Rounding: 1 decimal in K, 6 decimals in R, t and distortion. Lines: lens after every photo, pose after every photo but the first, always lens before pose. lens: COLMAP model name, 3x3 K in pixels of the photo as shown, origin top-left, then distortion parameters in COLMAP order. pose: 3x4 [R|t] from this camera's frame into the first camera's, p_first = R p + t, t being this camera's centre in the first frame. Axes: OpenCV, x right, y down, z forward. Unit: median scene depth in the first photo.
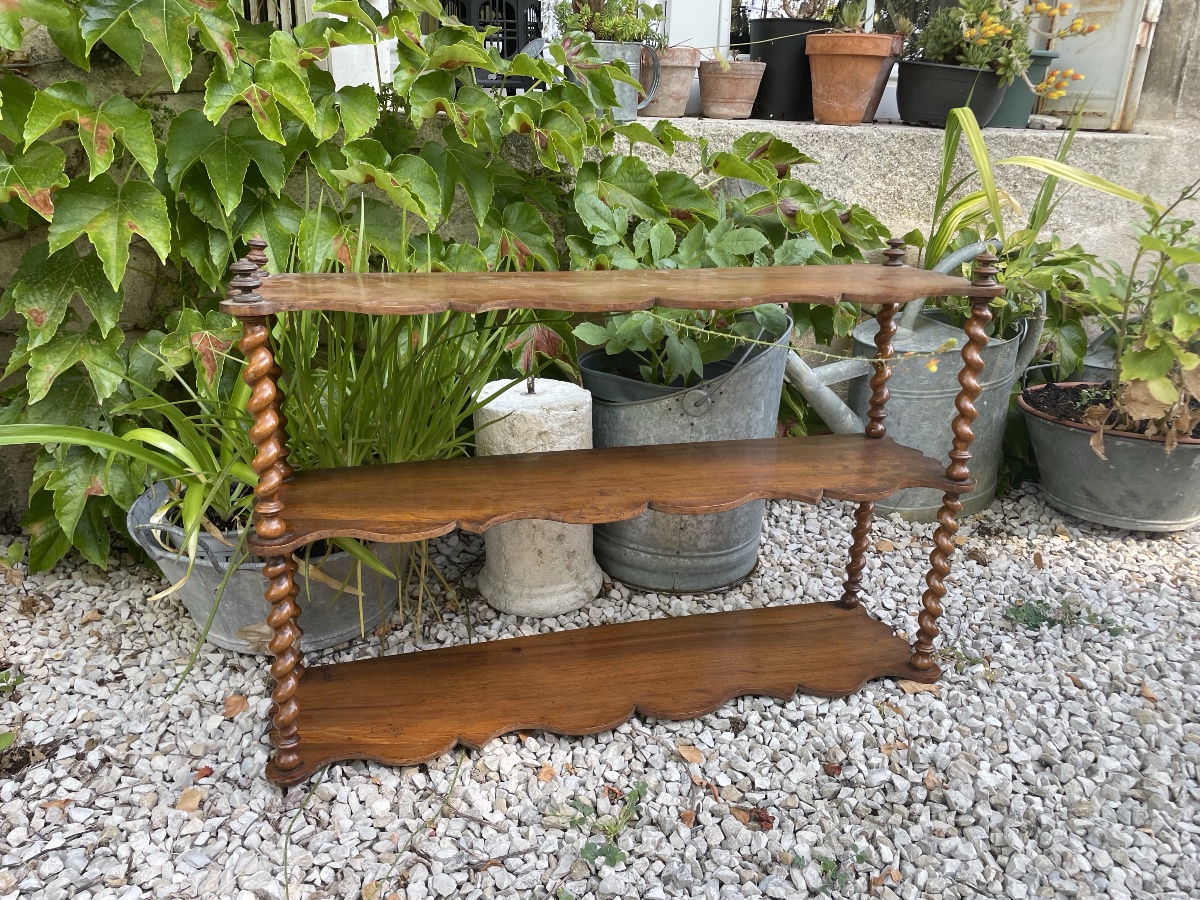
lens RADIAL K [[907.8, 0, 591.4], [0, 907.8, 457.2], [0, 0, 1]] dist [0.088856, -0.118637]
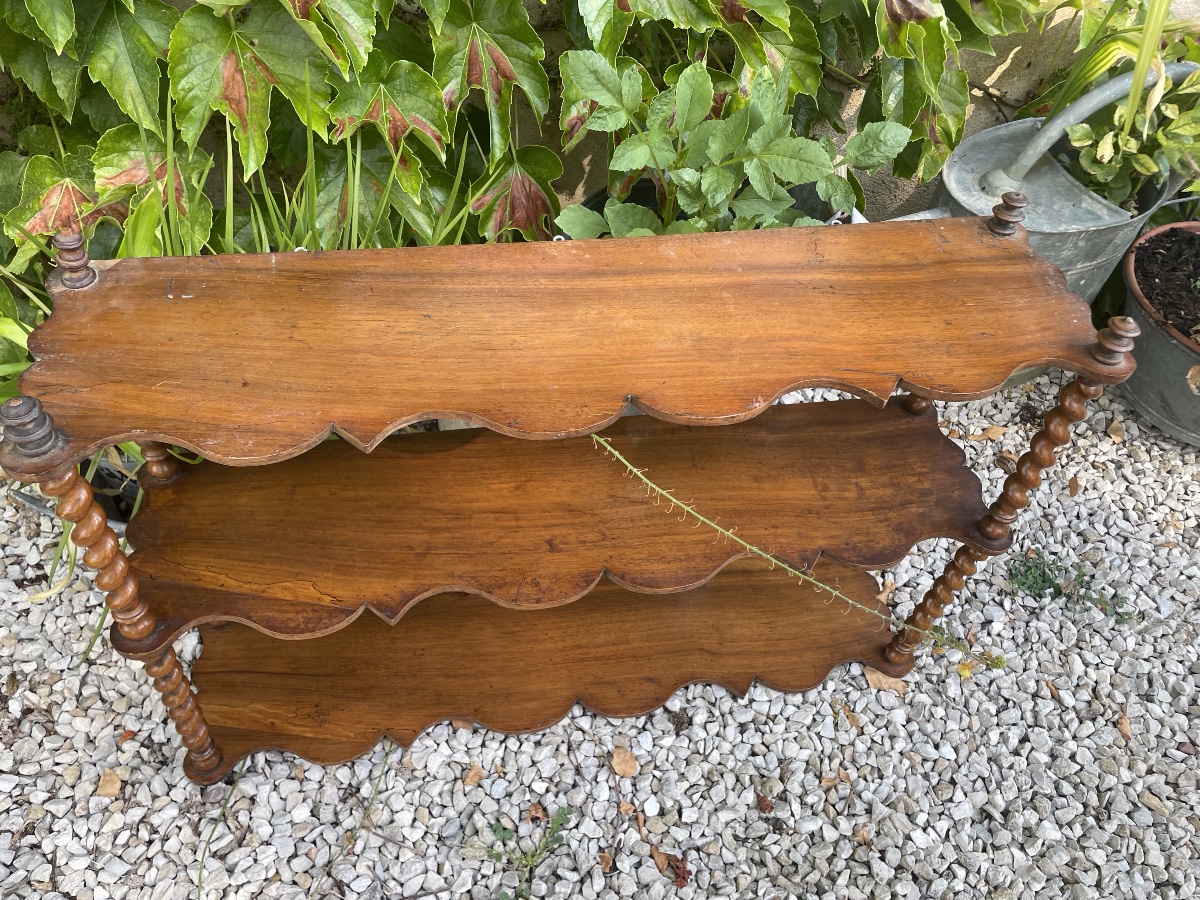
lens RADIAL K [[907.8, 0, 591.4], [0, 907.8, 457.2], [0, 0, 1]] dist [0.088856, -0.118637]
pose [[0.994087, 0.108381, -0.006608, 0.041978], [-0.090551, 0.861057, 0.500382, -0.417996], [0.059922, -0.496825, 0.865780, 0.303854]]
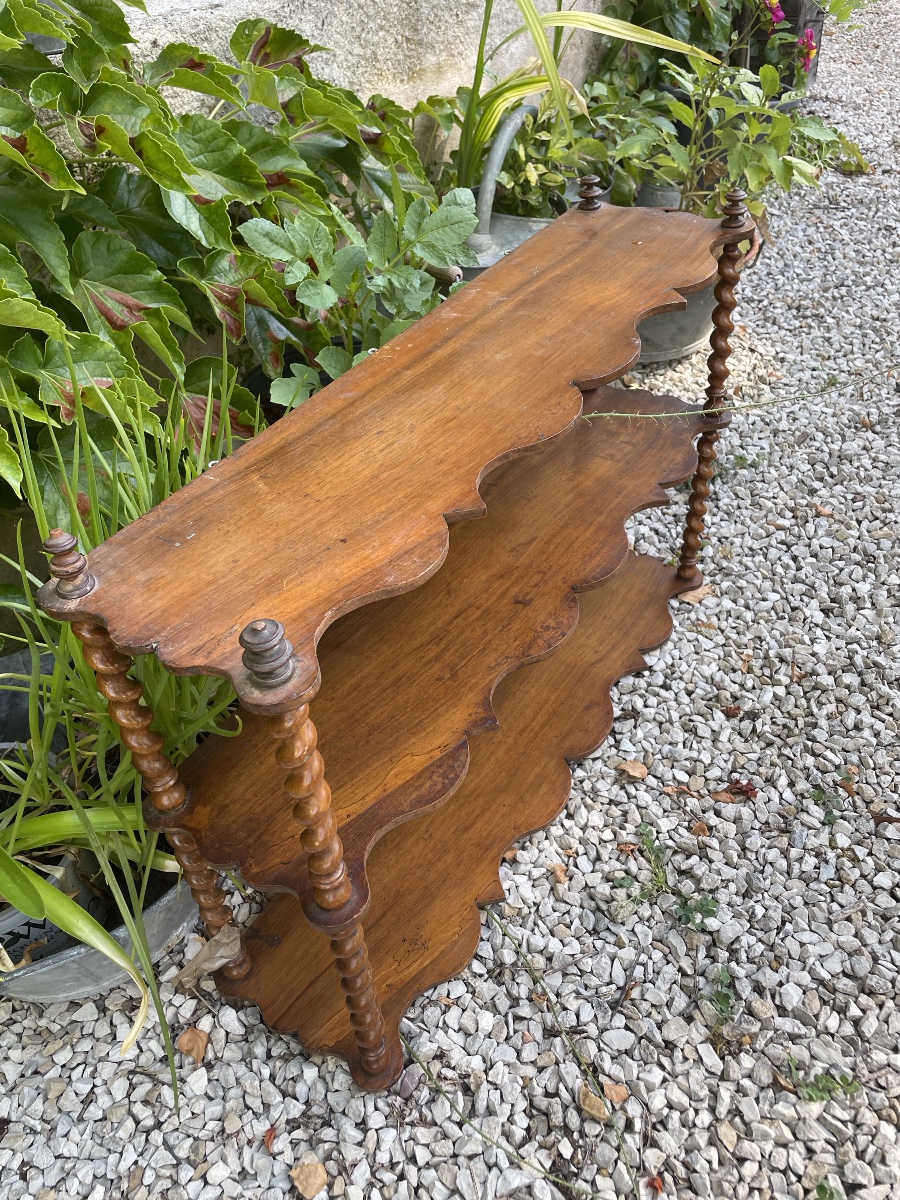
lens RADIAL K [[907.8, 0, 456.3], [0, 907.8, 598.9], [0, 0, 1]] dist [0.088856, -0.118637]
pose [[0.738907, -0.488362, 0.464239, -0.412408], [0.292422, 0.853135, 0.432031, -0.337753], [-0.607046, -0.183477, 0.773195, 0.335691]]
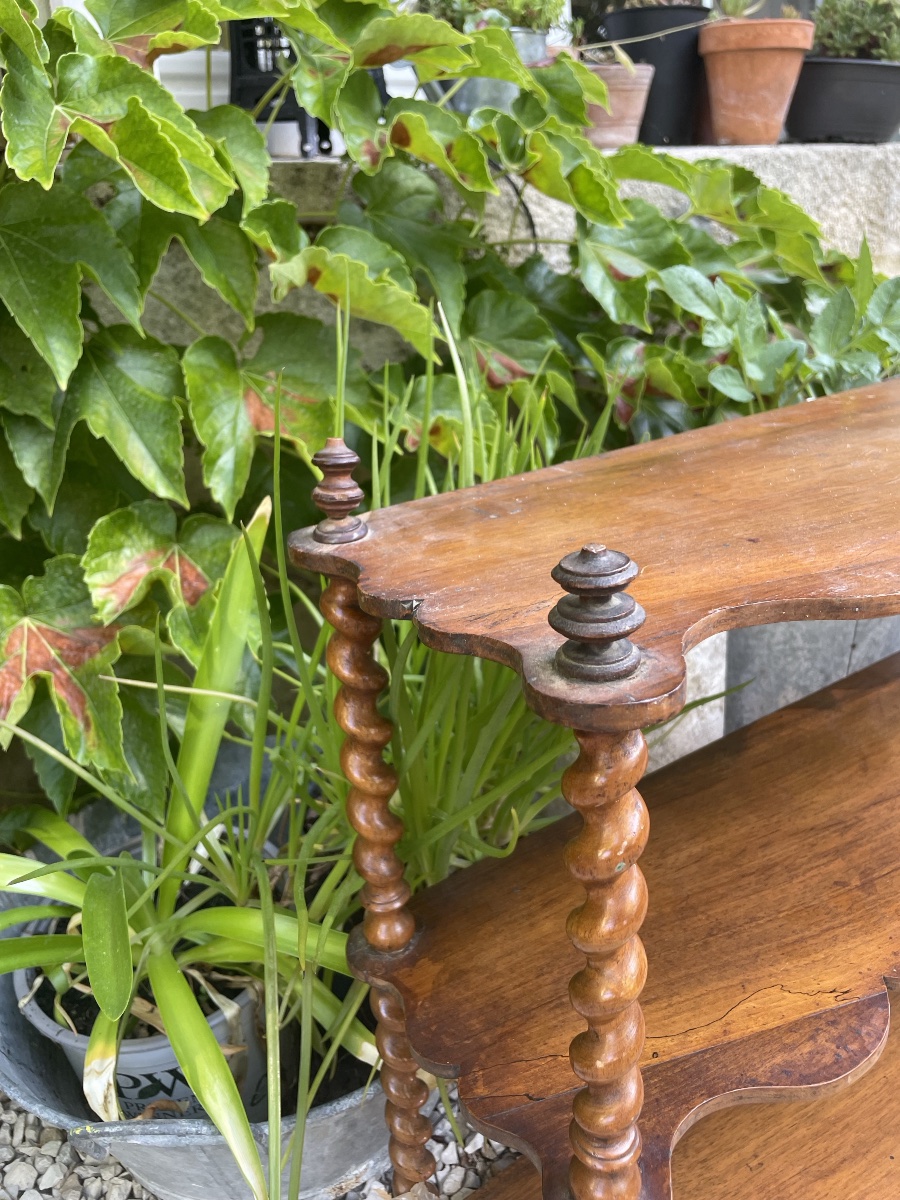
lens RADIAL K [[918.3, 0, 459.2], [0, 918.3, 591.4], [0, 0, 1]] dist [0.090800, -0.130525]
pose [[0.945474, -0.195747, 0.260310, -0.379266], [0.181720, 0.980319, 0.077147, -0.173563], [-0.270289, -0.025637, 0.962438, 0.520961]]
